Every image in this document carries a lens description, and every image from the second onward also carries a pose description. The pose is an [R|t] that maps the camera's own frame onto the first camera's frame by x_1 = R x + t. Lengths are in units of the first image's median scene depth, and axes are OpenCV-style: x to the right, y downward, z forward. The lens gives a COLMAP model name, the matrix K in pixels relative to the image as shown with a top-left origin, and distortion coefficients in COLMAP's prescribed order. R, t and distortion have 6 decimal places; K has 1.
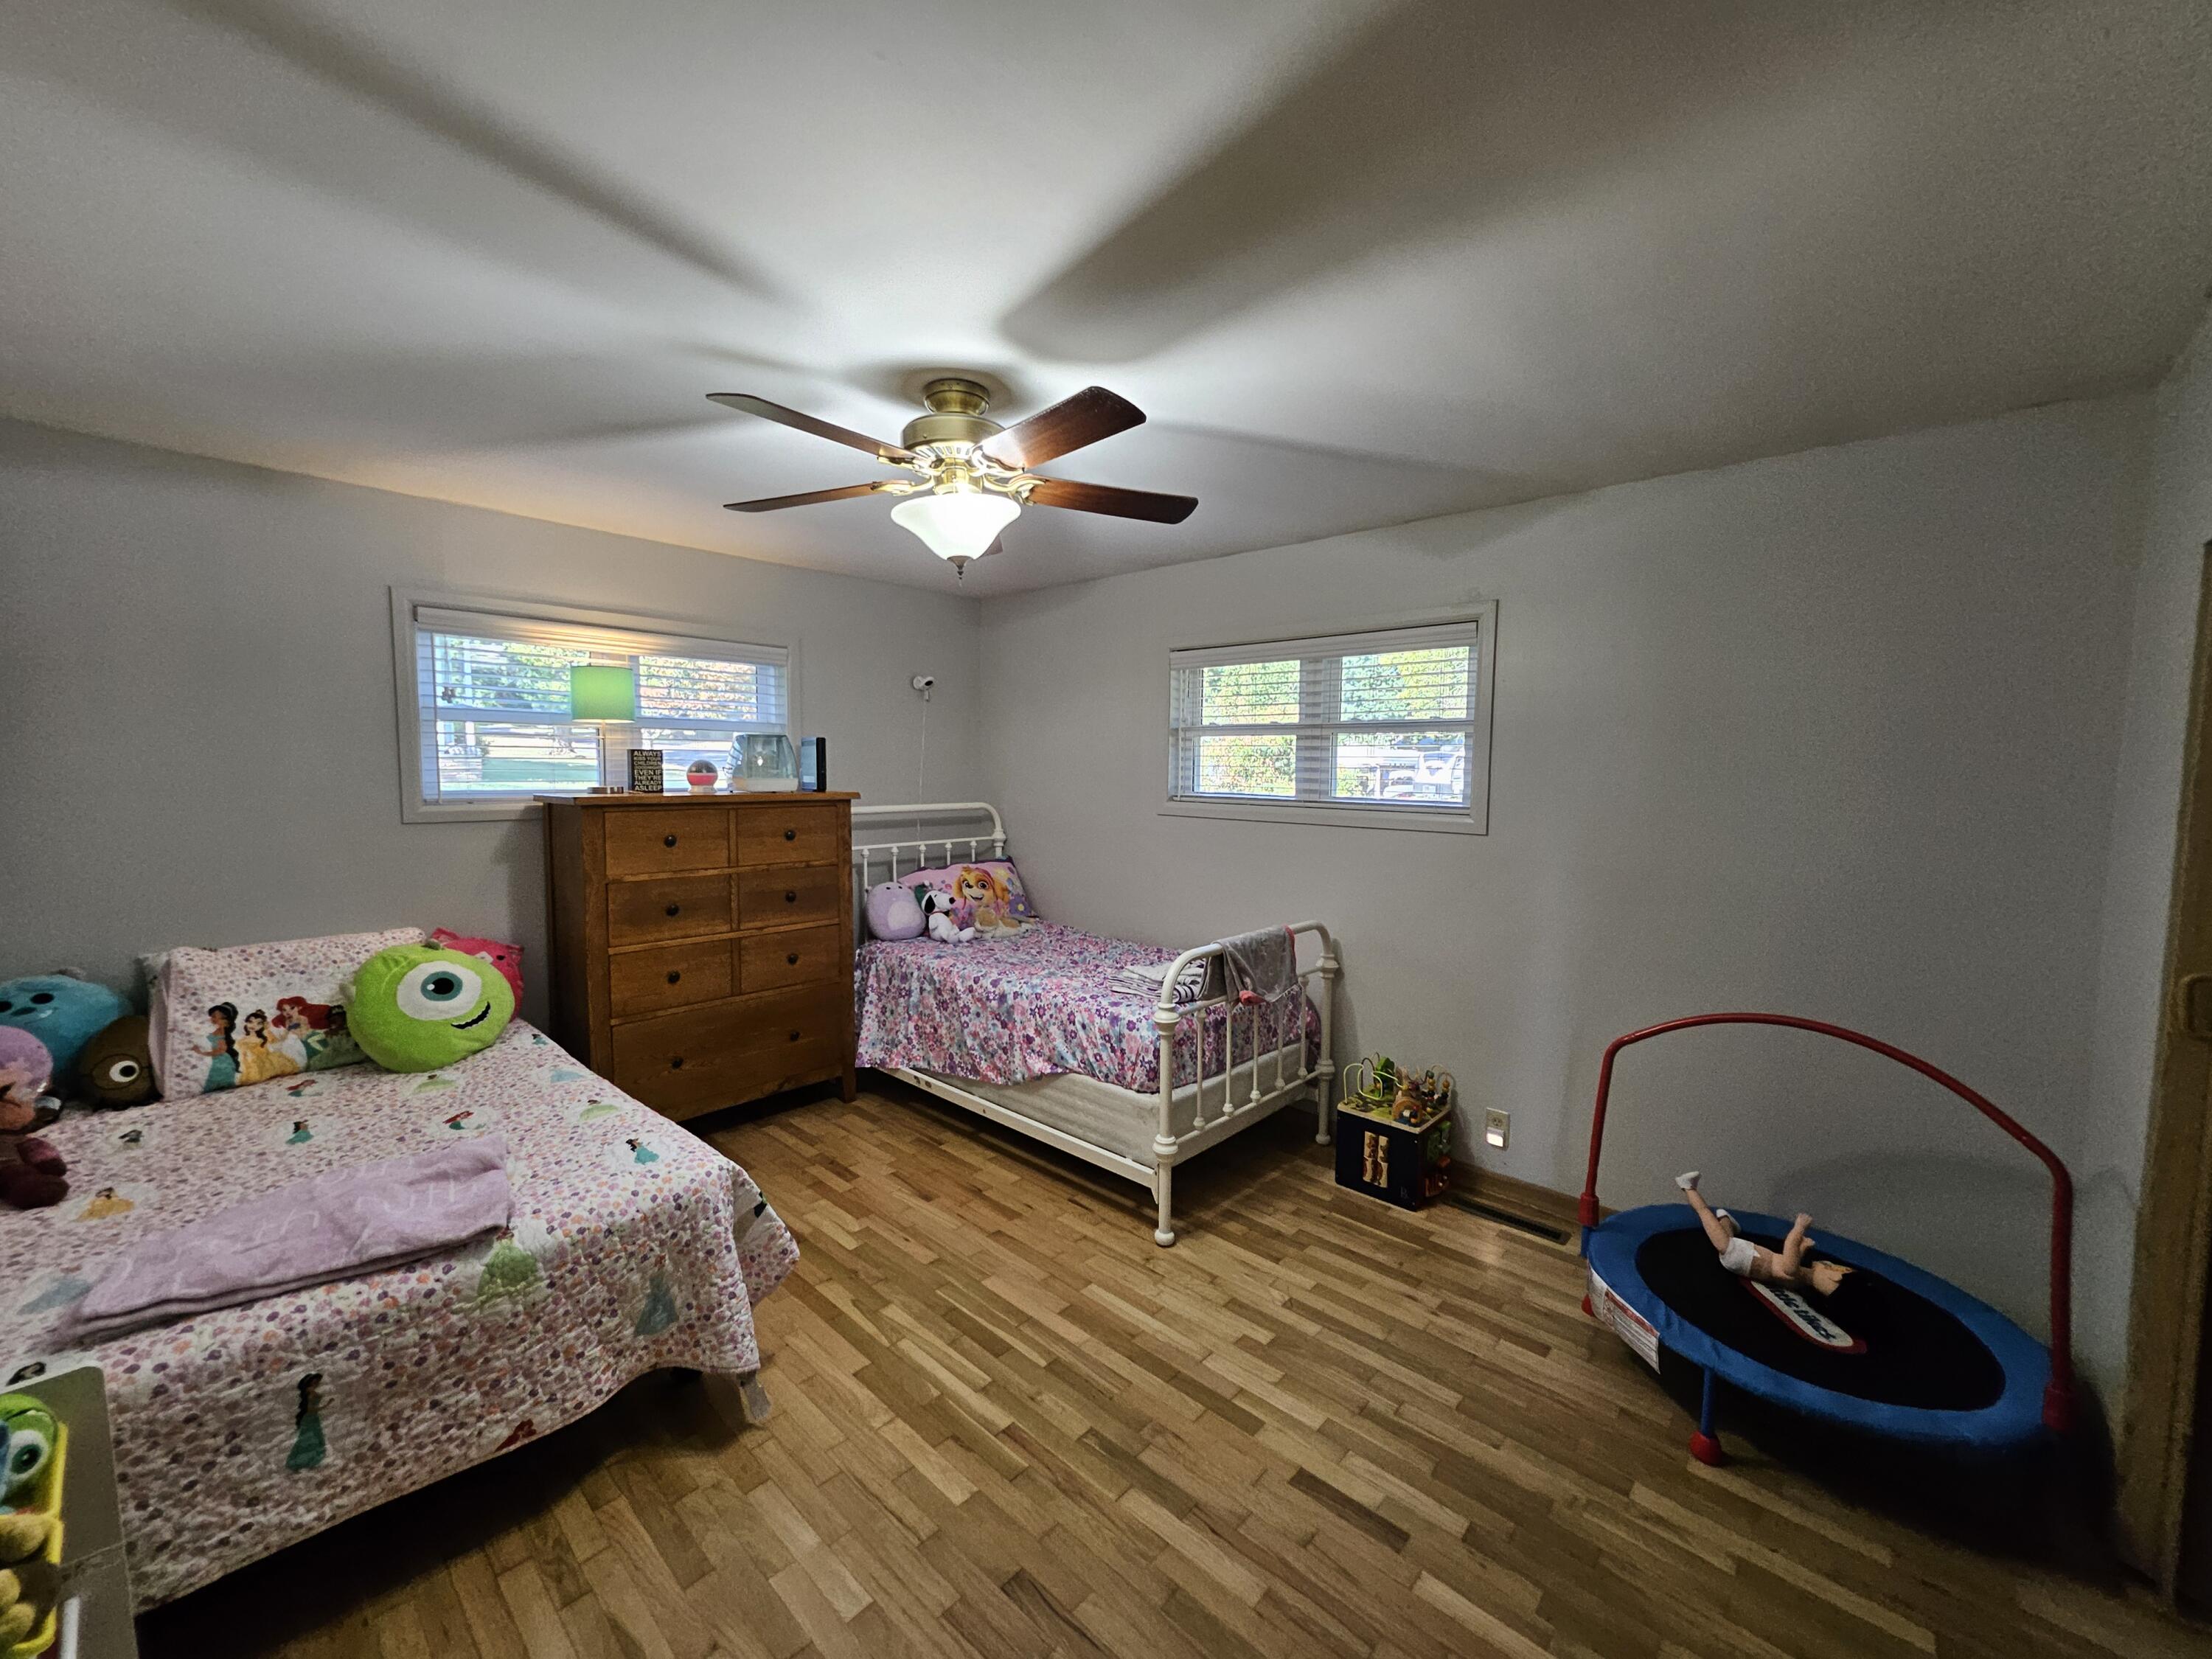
lens RADIAL K [[858.7, 0, 1110.7], [0, 858.7, 822.8], [0, 0, 1]] dist [0.001254, 0.000074]
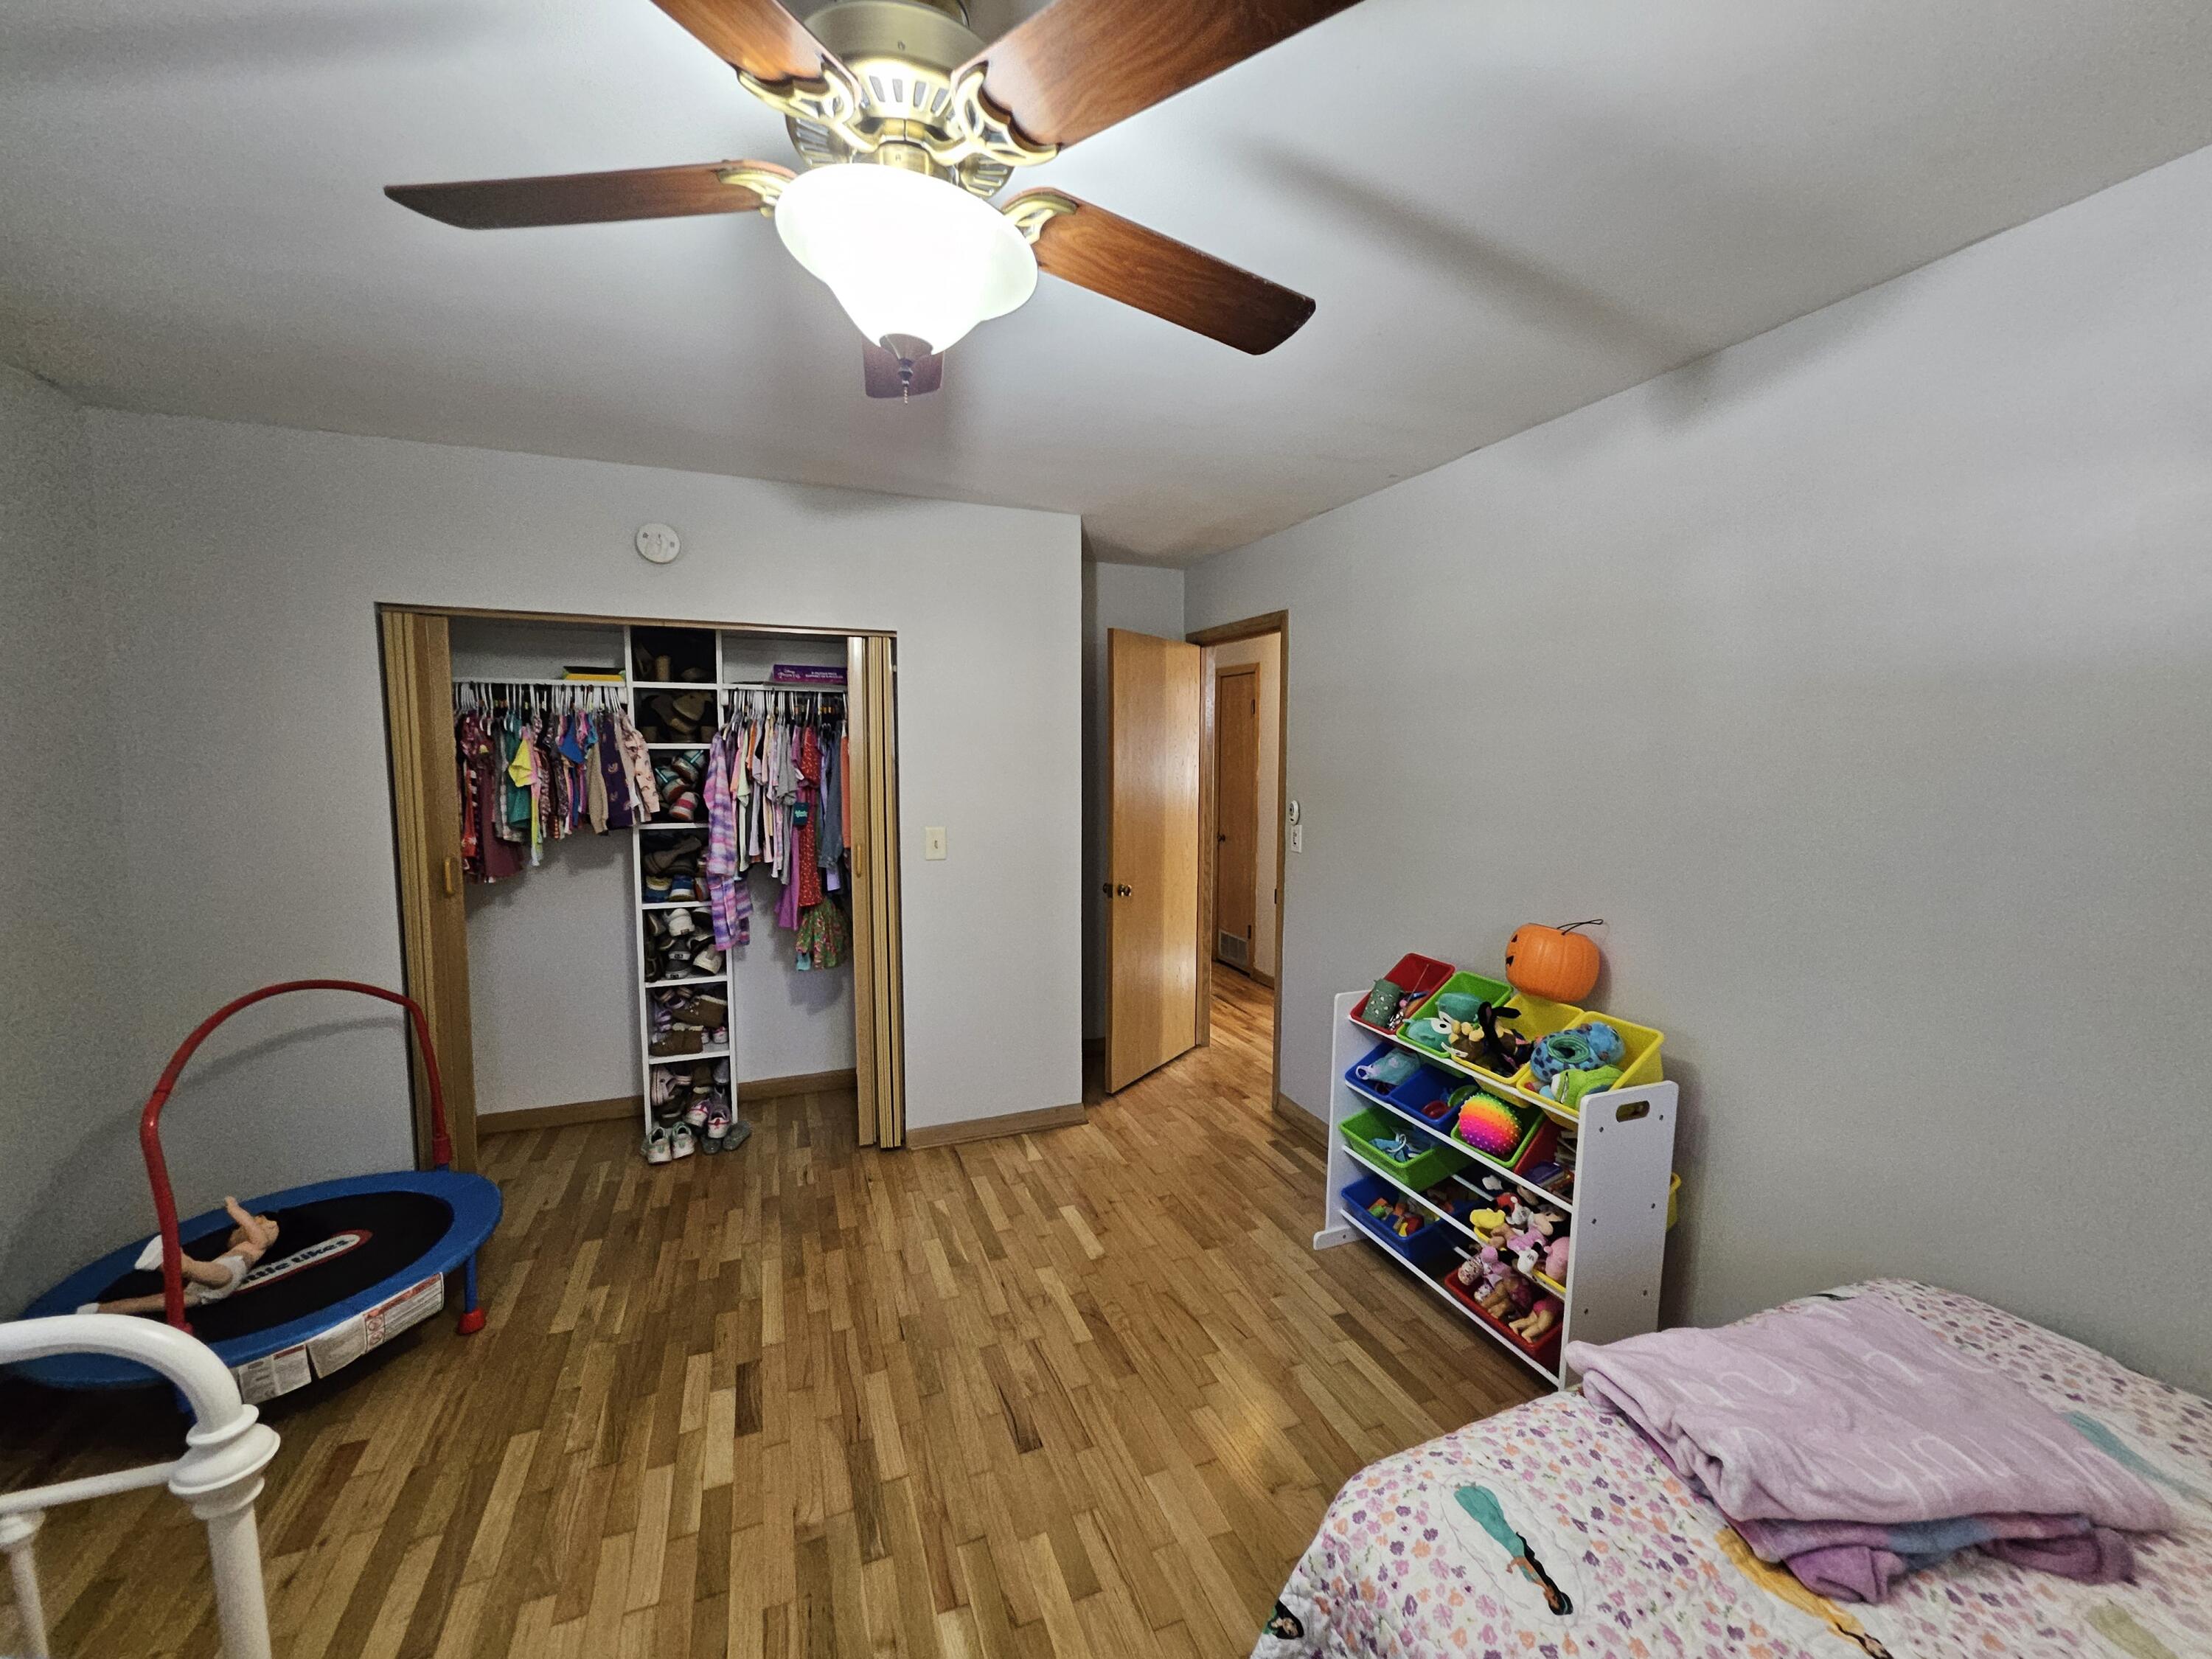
lens RADIAL K [[858.7, 0, 1110.7], [0, 858.7, 822.8], [0, 0, 1]] dist [0.001254, 0.000074]
pose [[-0.899628, -0.053461, 0.433373, -0.537055], [0.016997, 0.987437, 0.157095, -0.107702], [-0.436327, 0.148693, -0.887417, 1.490450]]
